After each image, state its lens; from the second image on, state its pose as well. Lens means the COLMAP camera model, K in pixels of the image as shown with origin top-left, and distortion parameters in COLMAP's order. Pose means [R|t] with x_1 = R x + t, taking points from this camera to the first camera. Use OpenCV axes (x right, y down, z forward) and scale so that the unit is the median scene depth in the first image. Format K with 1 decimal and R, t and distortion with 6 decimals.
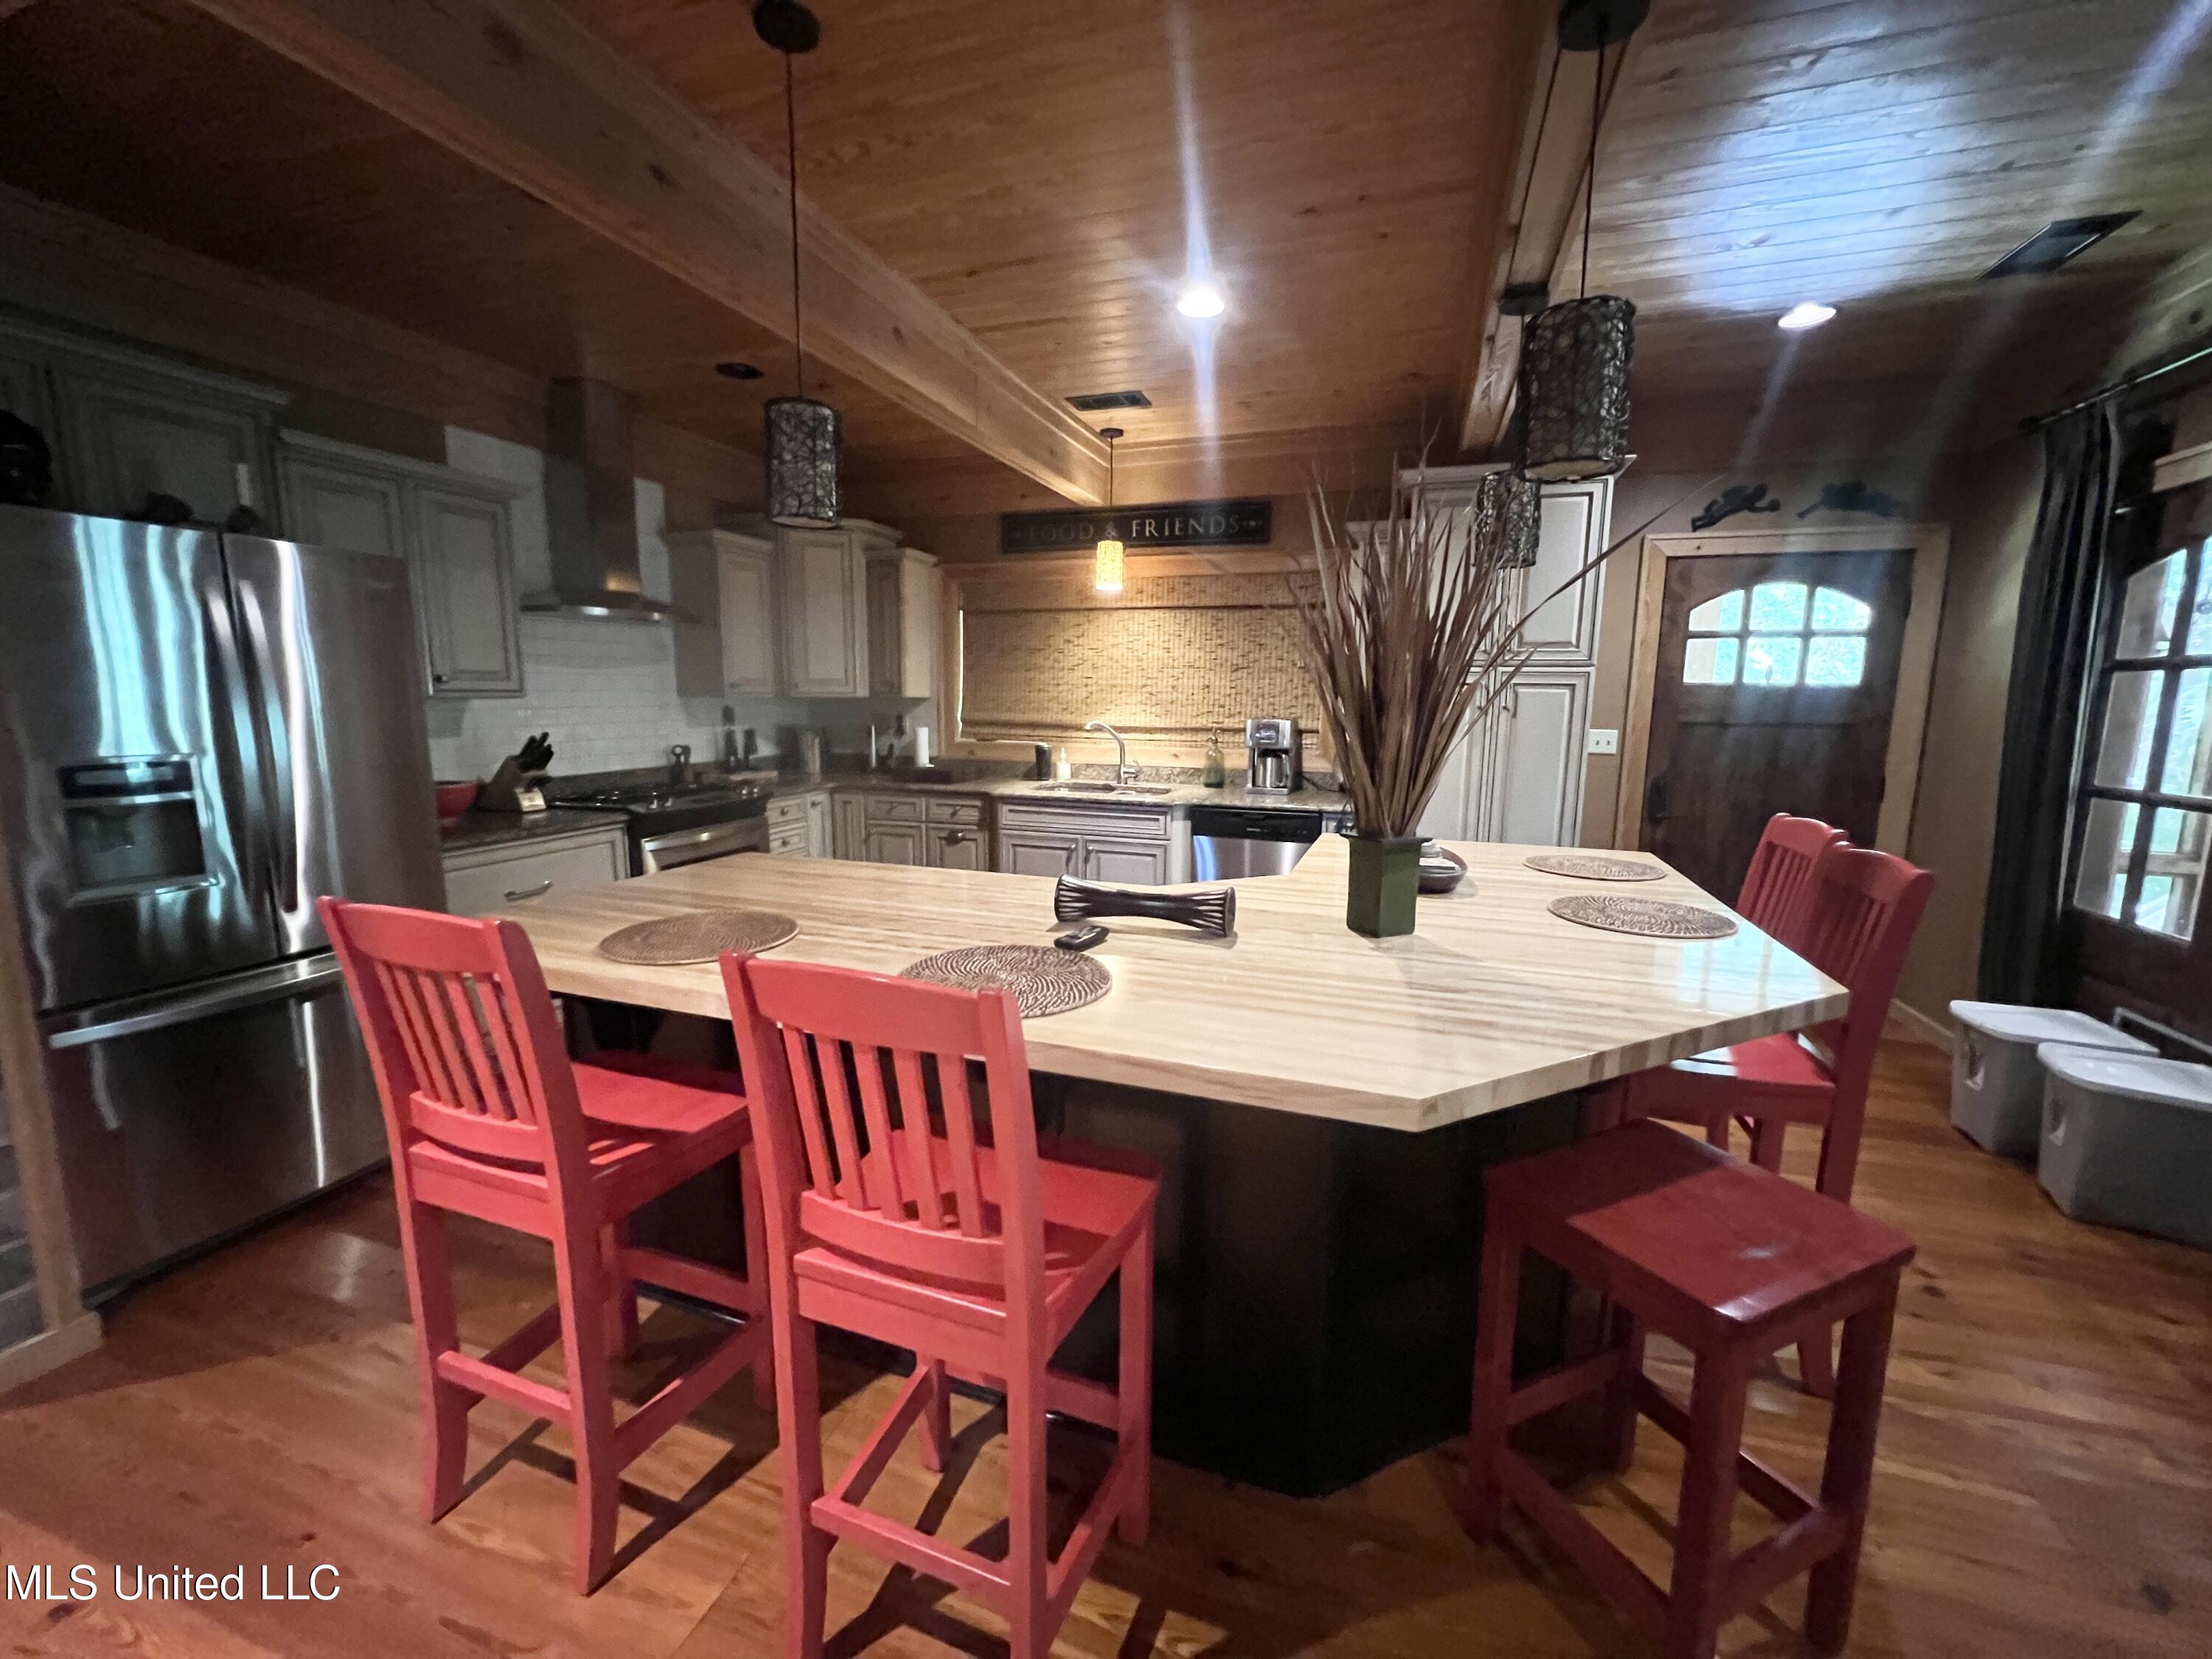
lens RADIAL K [[880.2, 0, 1113.2], [0, 880.2, 833.8], [0, 0, 1]] dist [-0.001912, 0.000473]
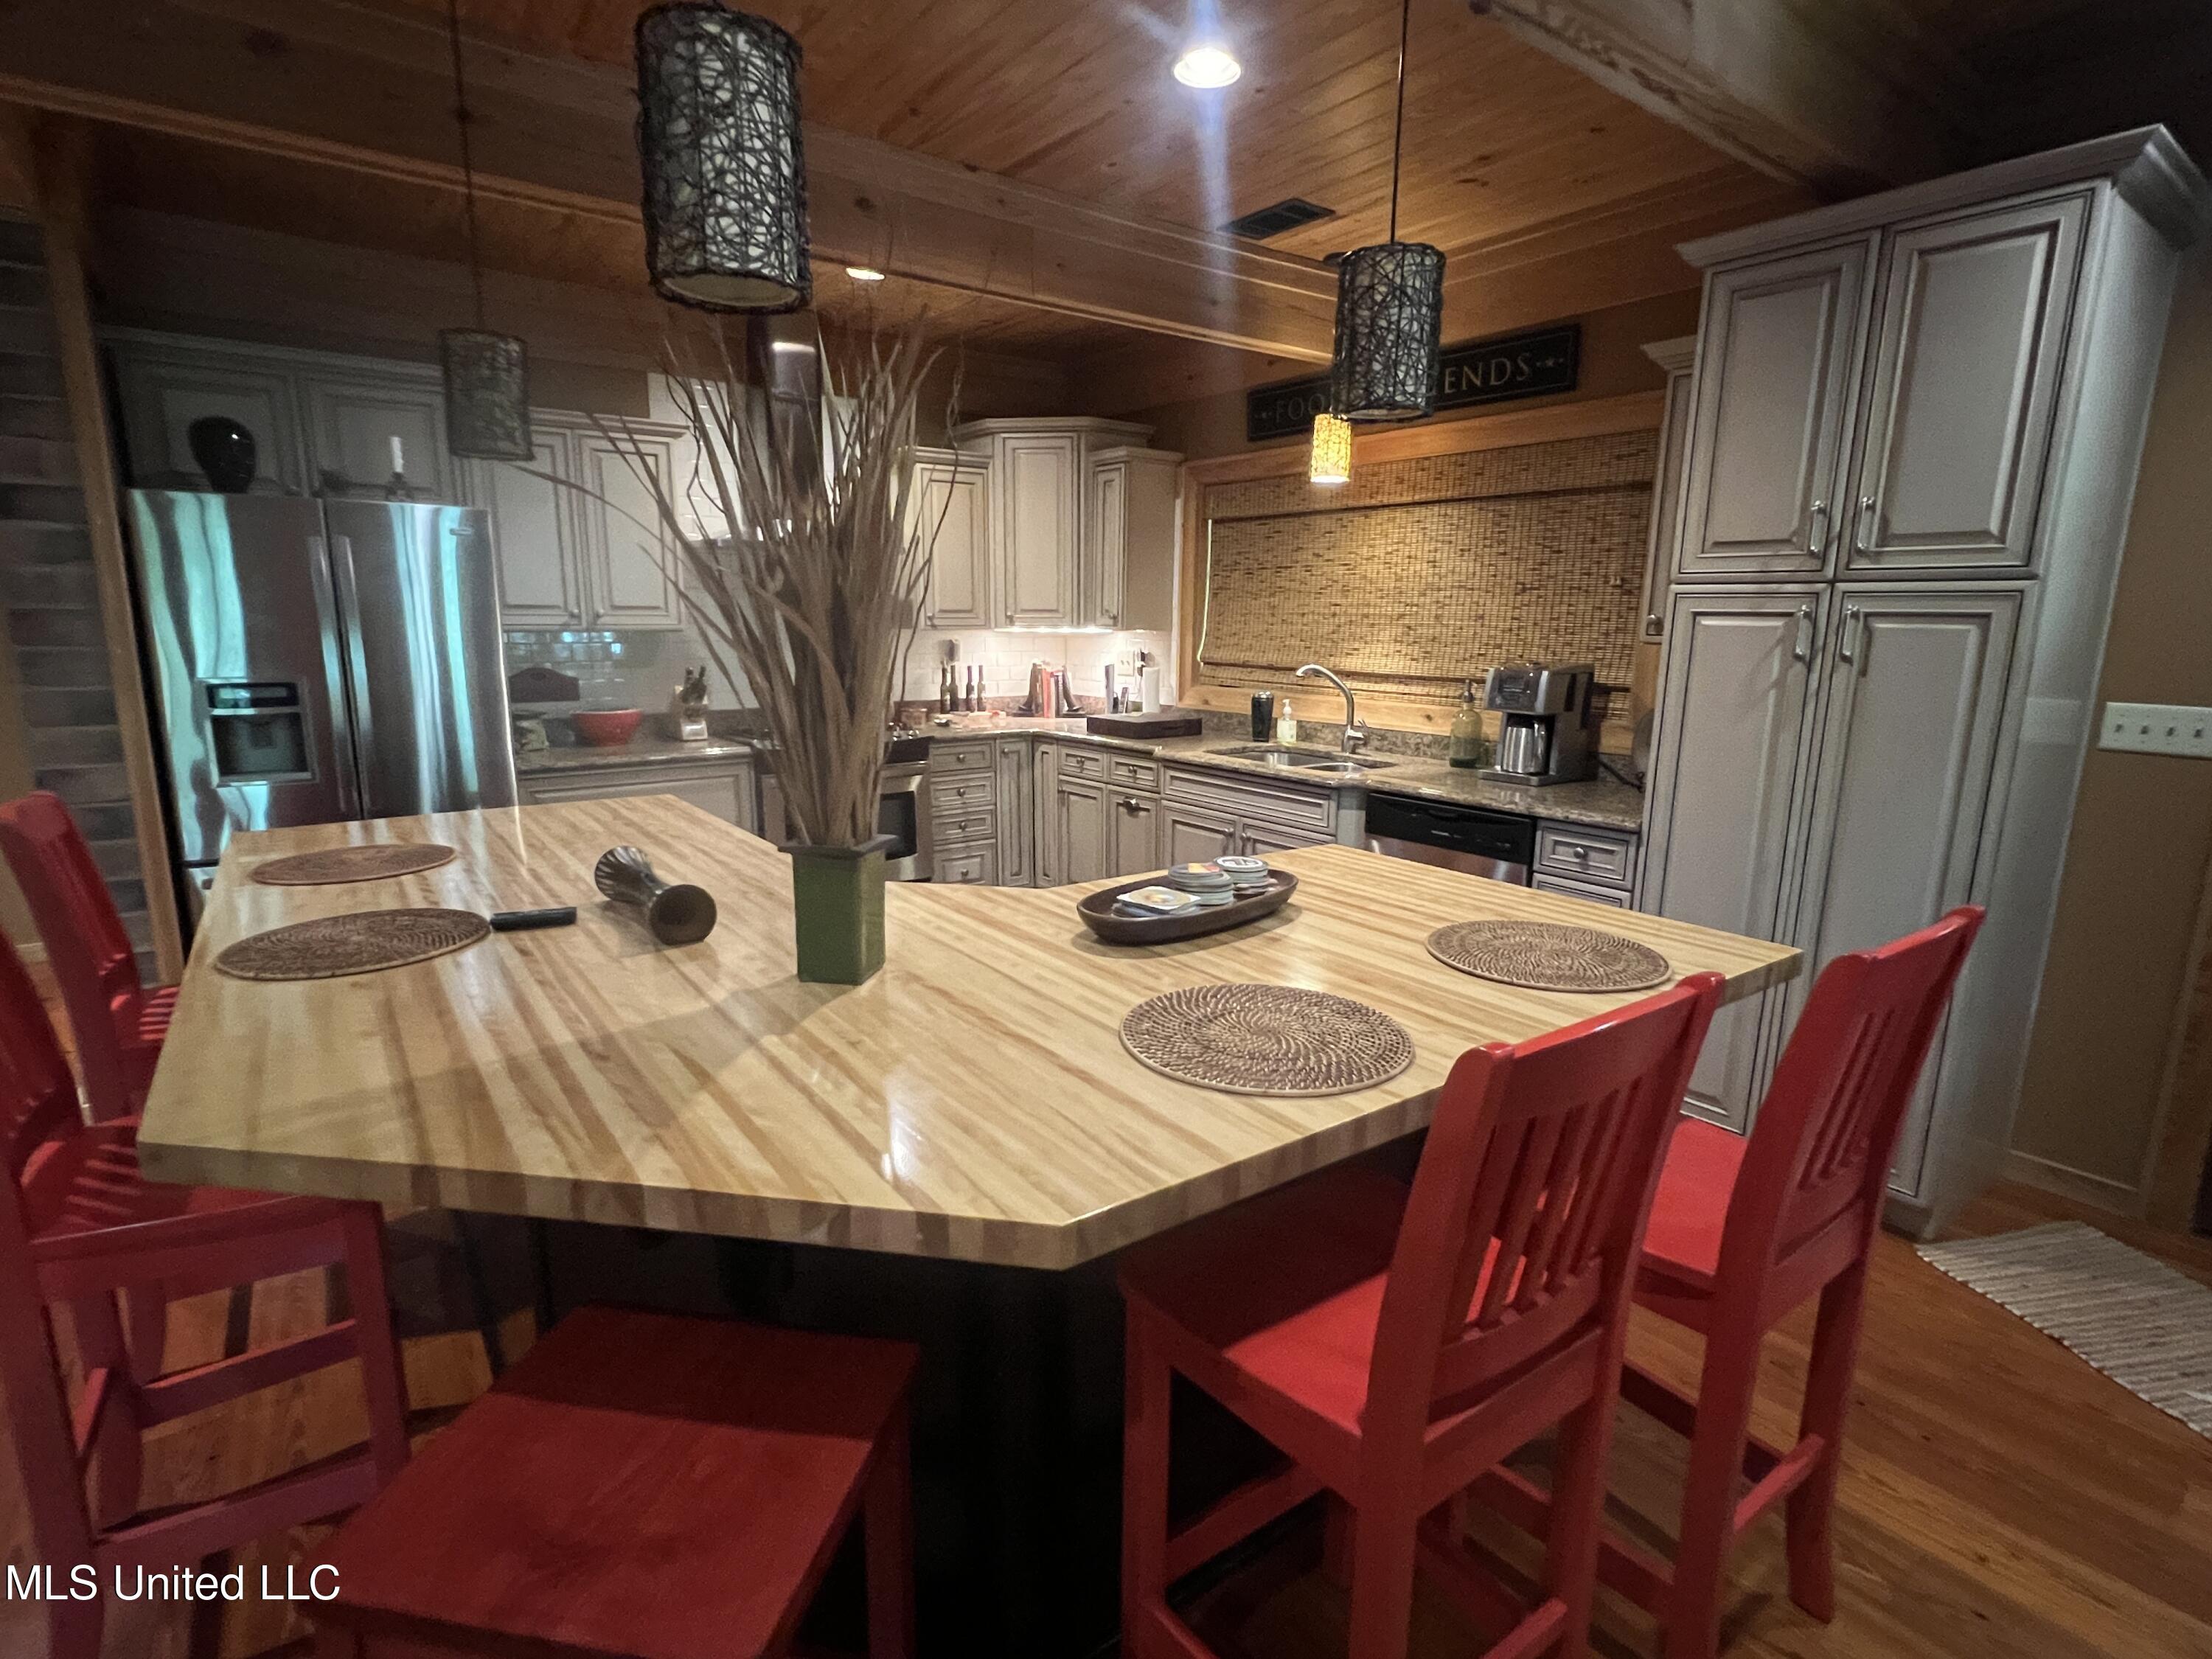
lens RADIAL K [[1097.5, 0, 1109.1], [0, 1097.5, 844.4], [0, 0, 1]] dist [-0.004882, -0.000333]
pose [[0.826726, 0.112564, -0.551229, 0.430971], [-0.088693, 0.993605, 0.069878, -0.033681], [0.555569, -0.008880, 0.831423, 0.172872]]
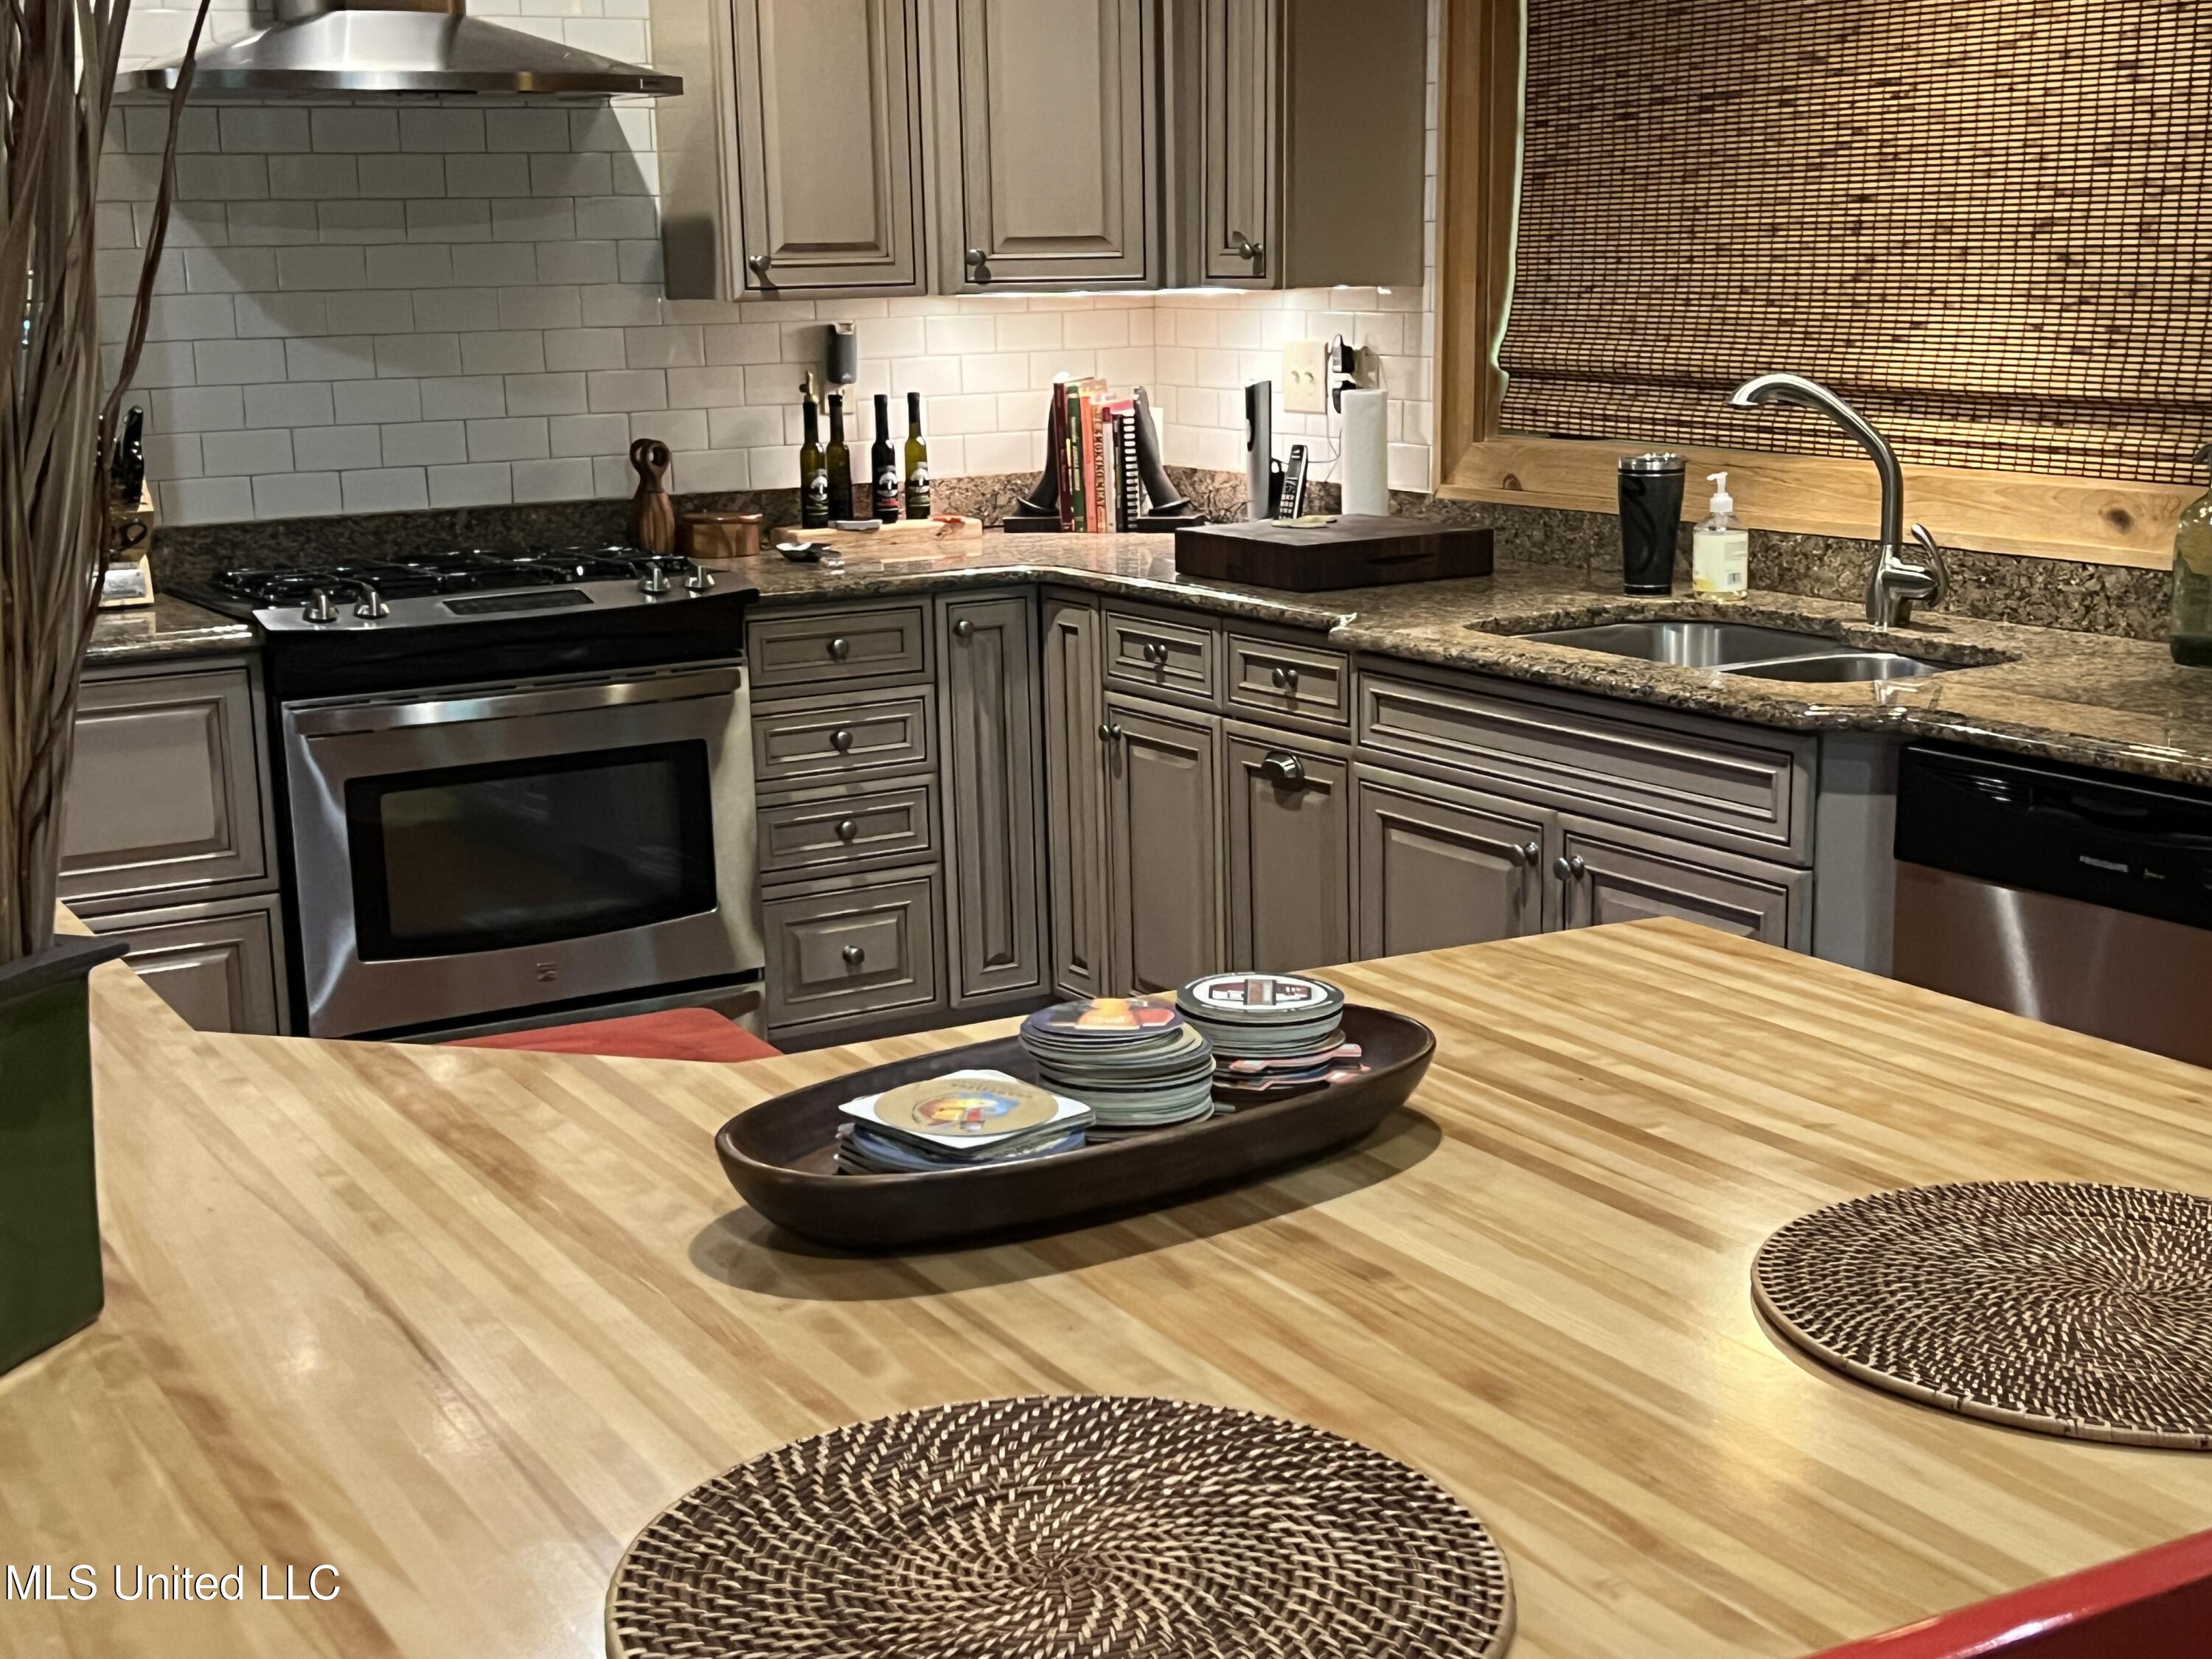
lens RADIAL K [[2910.5, 0, 1098.6], [0, 2910.5, 823.5], [0, 0, 1]] dist [0.064454, 0.000000]
pose [[0.754384, 0.104149, -0.648118, 0.474612], [-0.075762, 0.994549, 0.071634, -0.052188], [0.652046, -0.004937, 0.758163, 0.266598]]
